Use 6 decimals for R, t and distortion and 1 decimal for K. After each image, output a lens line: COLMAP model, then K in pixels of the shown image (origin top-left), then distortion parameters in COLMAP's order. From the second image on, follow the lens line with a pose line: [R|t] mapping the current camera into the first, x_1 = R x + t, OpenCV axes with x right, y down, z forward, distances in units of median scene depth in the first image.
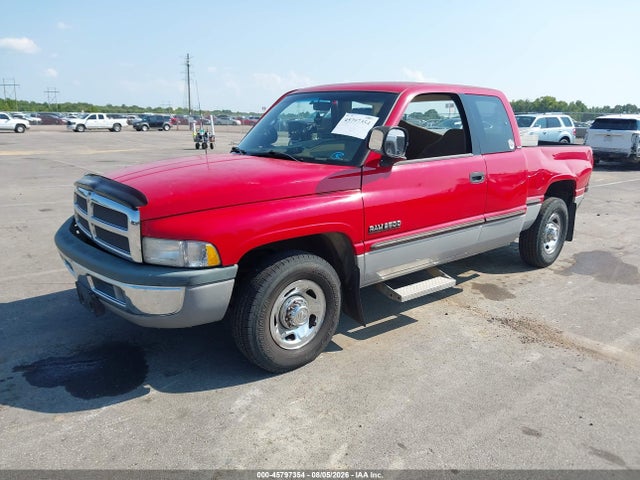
lens RADIAL K [[514.6, 0, 320.0], [0, 514.6, 240.0], [0, 0, 1]] dist [-0.014375, -0.006117]
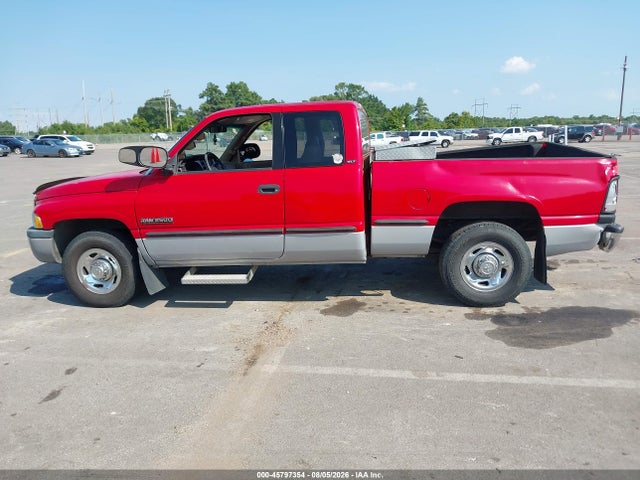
lens RADIAL K [[510.0, 0, 323.7], [0, 510.0, 239.7], [0, 0, 1]] dist [0.000765, -0.005889]
pose [[0.665601, 0.112286, -0.737813, 0.961565], [-0.129344, 0.991012, 0.034135, -0.054251], [0.735014, 0.072711, 0.674142, 0.295081]]
